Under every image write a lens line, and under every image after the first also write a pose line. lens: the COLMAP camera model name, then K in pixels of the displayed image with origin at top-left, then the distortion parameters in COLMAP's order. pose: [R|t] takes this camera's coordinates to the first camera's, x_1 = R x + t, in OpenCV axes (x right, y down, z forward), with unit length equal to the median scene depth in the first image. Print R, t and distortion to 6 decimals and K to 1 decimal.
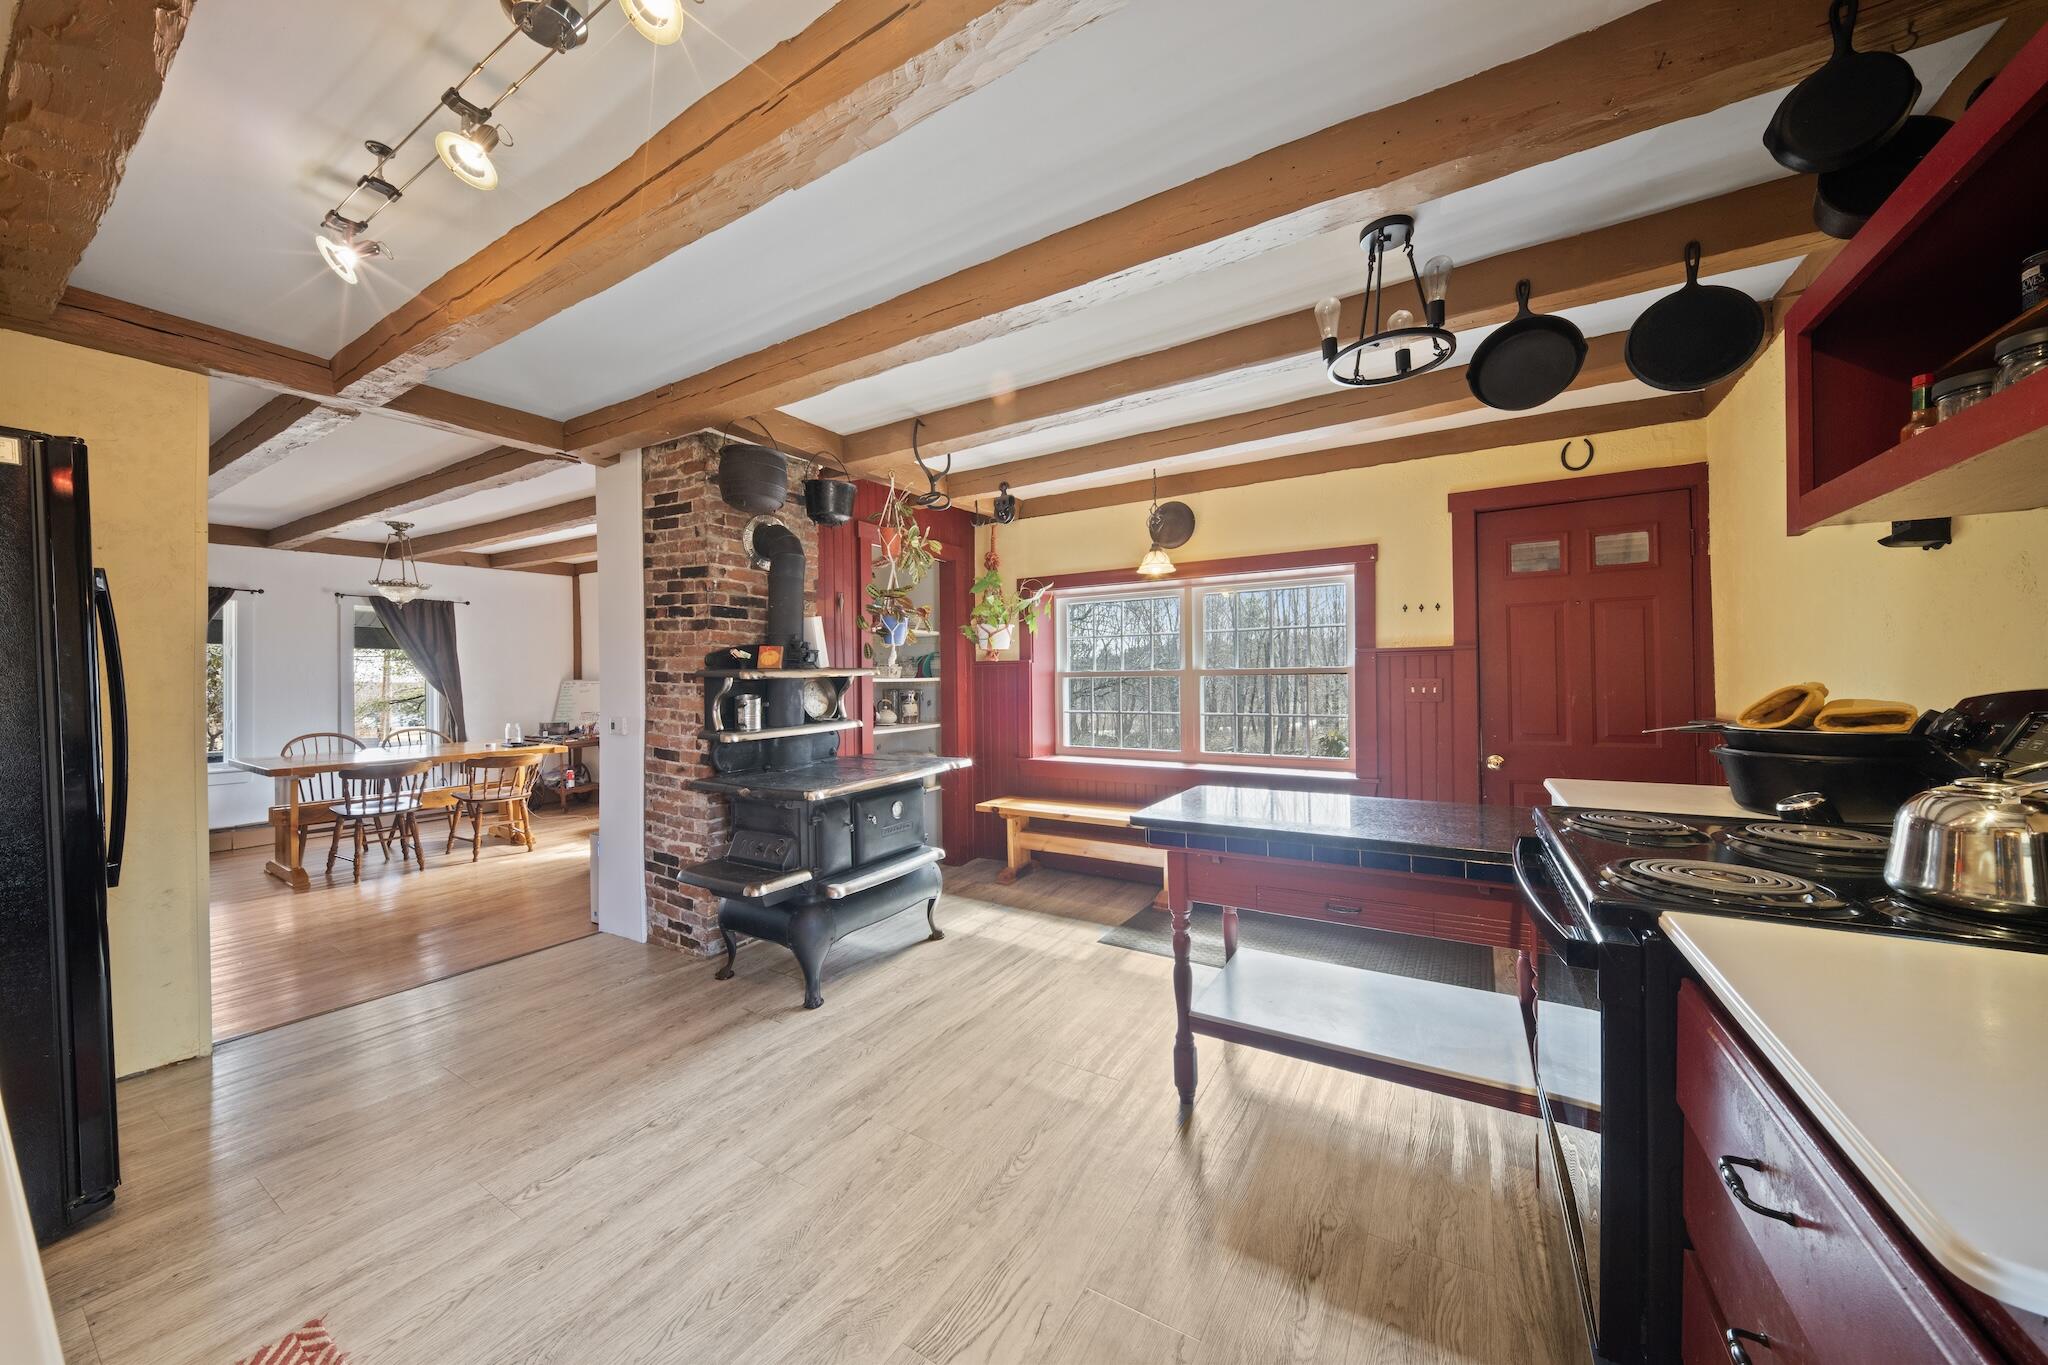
lens RADIAL K [[713.8, 0, 1027.0], [0, 713.8, 678.6], [0, 0, 1]] dist [0.013954, -0.009584]
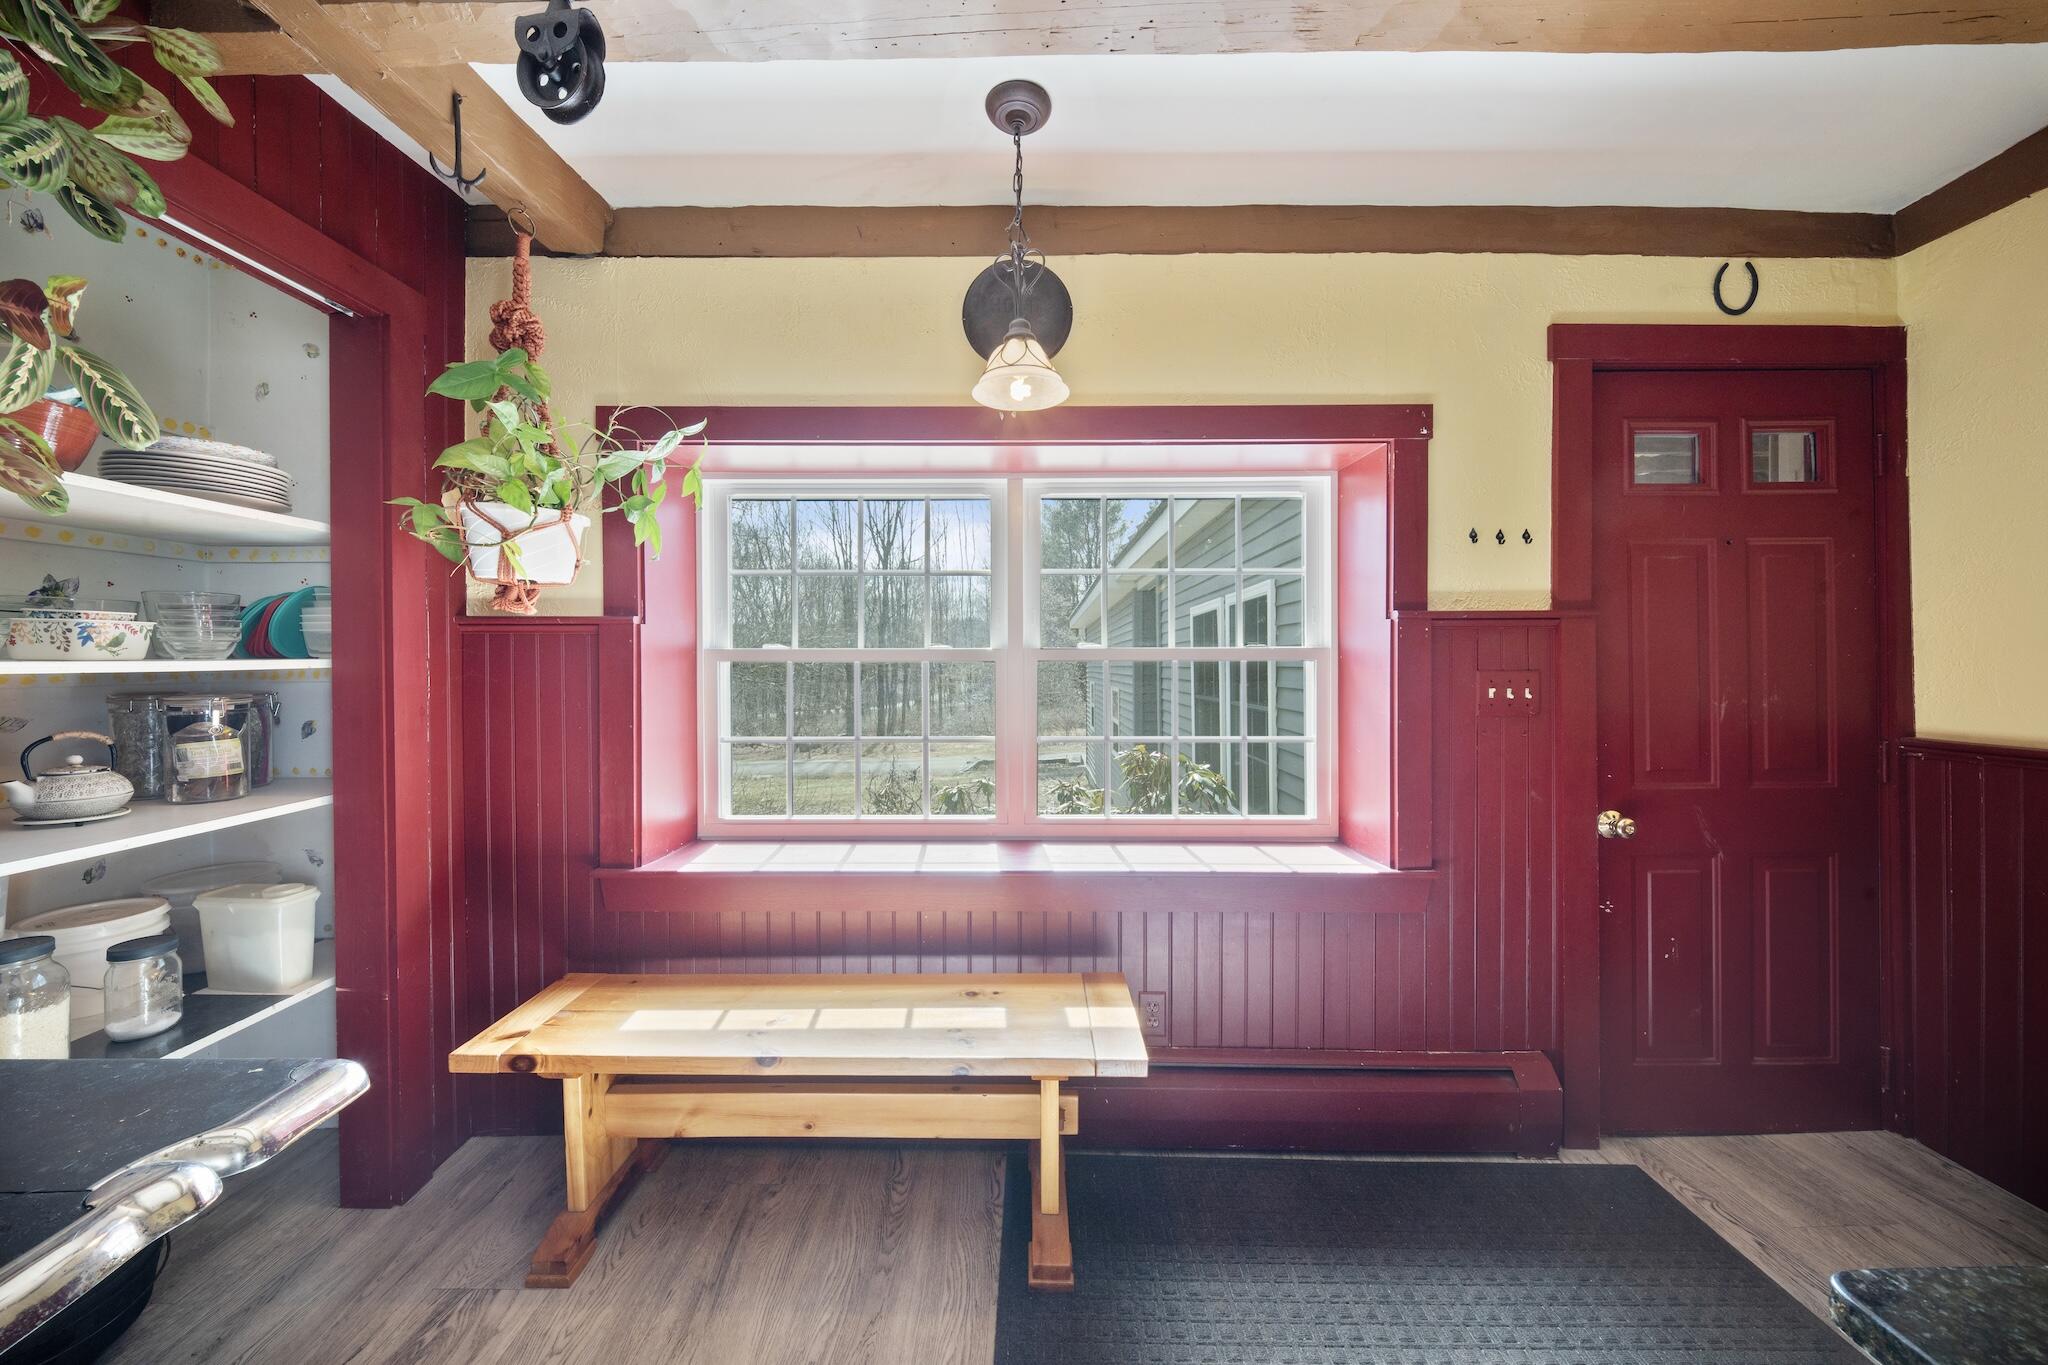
lens RADIAL K [[718.5, 0, 1020.4], [0, 718.5, 668.7], [0, 0, 1]] dist [0.001686, -0.005221]
pose [[0.855189, 0.005732, 0.518285, -0.019464], [-0.007494, 0.999971, 0.001306, 0.000210], [-0.518262, -0.005001, 0.855207, 0.576230]]
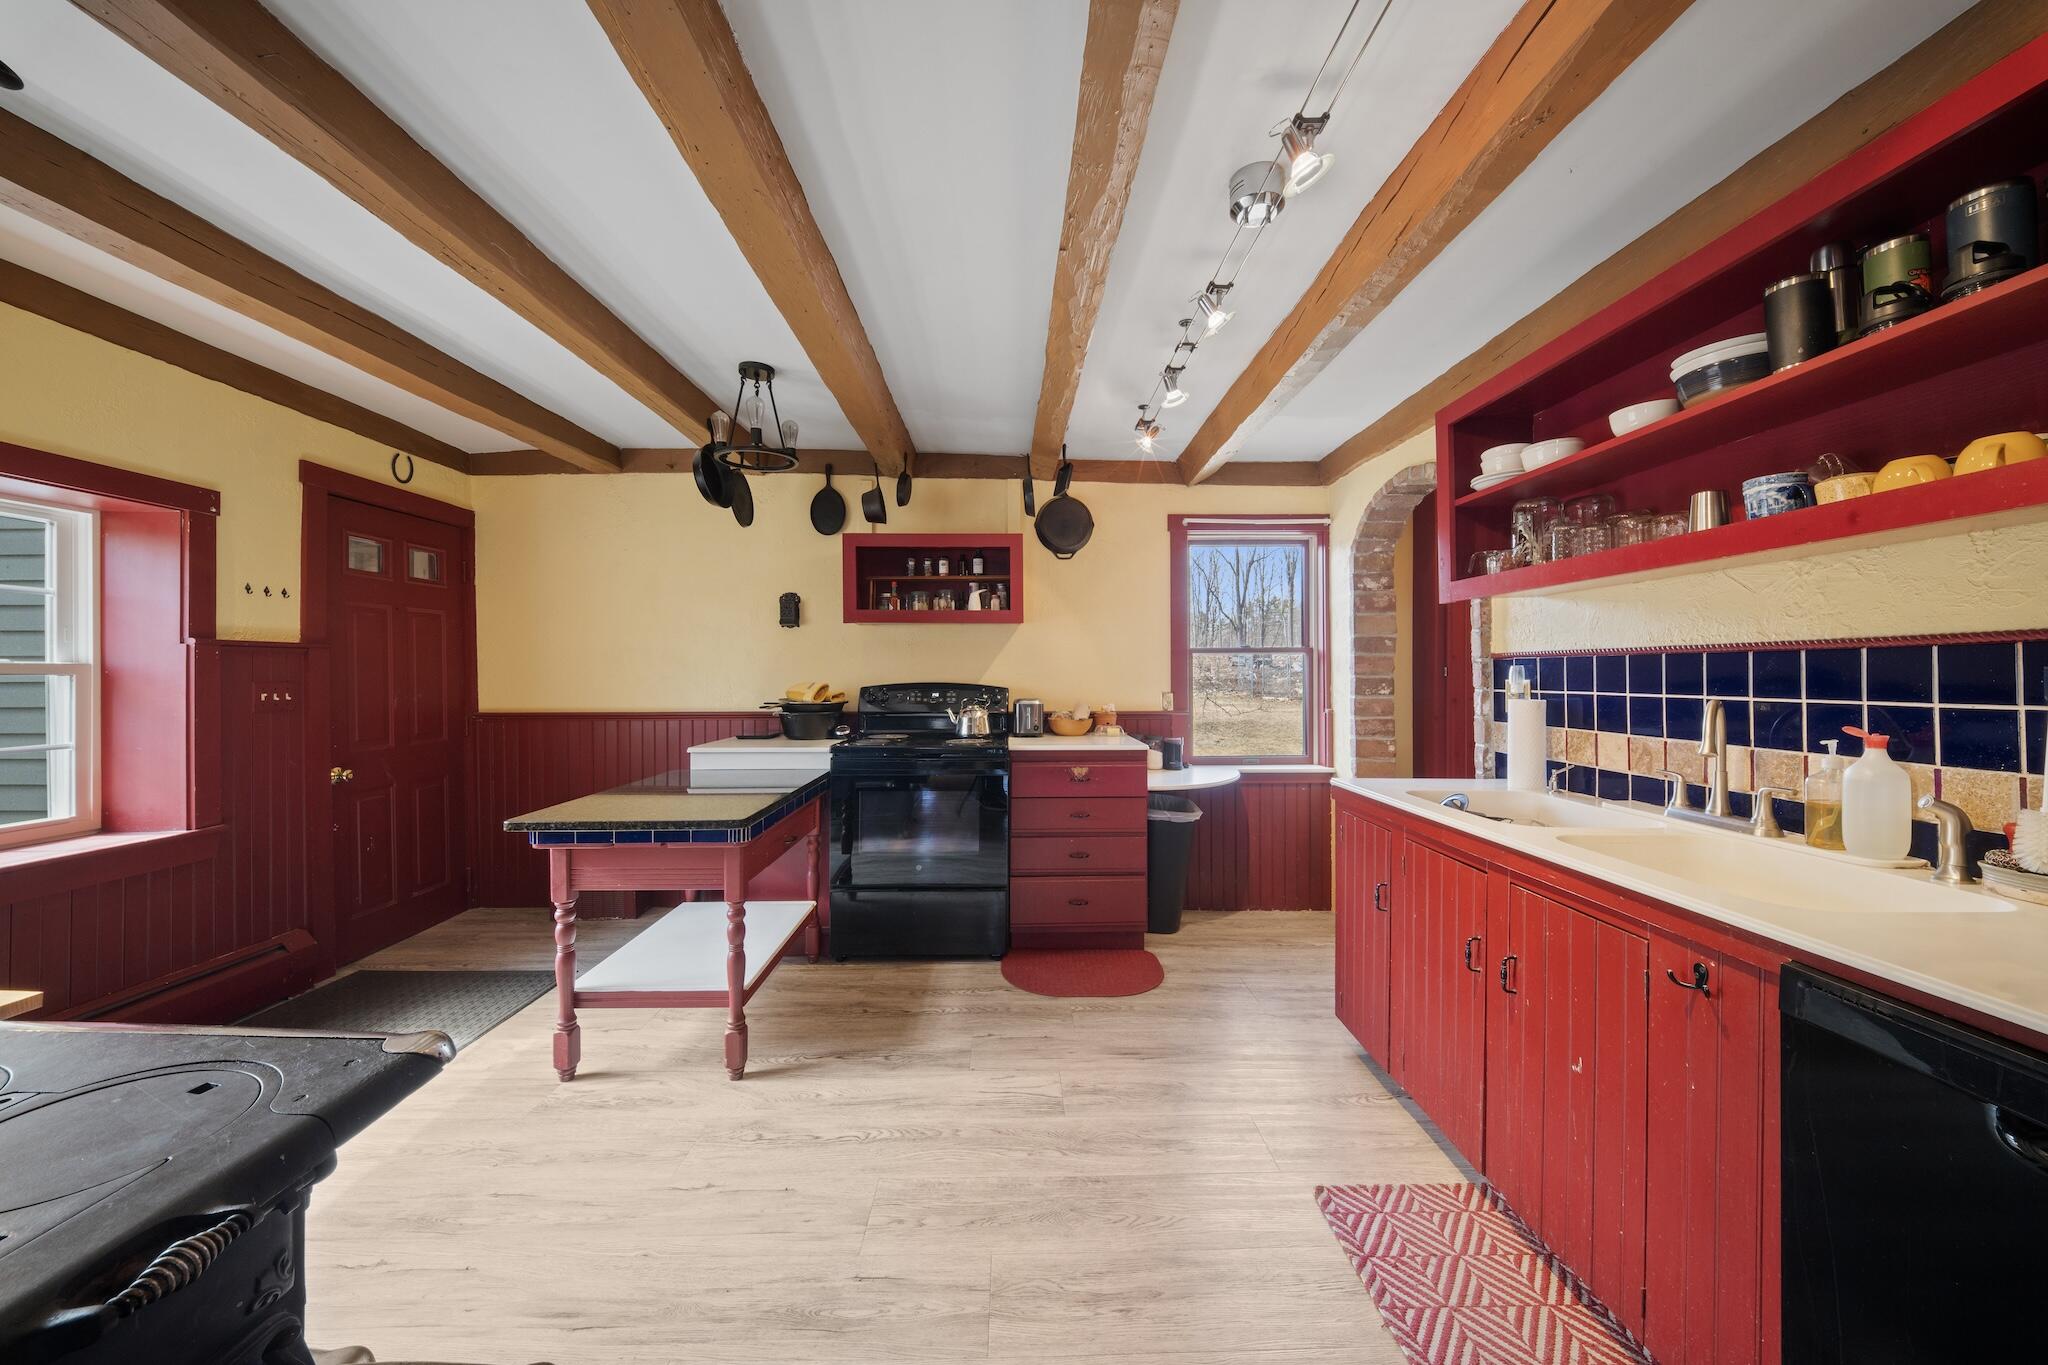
lens RADIAL K [[718.5, 0, 1020.4], [0, 718.5, 668.7], [0, 0, 1]] dist [0.001686, -0.005221]
pose [[-0.531298, 0.016768, 0.847019, -0.427371], [0.007697, 0.999858, -0.014966, 0.002732], [-0.847150, -0.001432, -0.531352, 0.566993]]
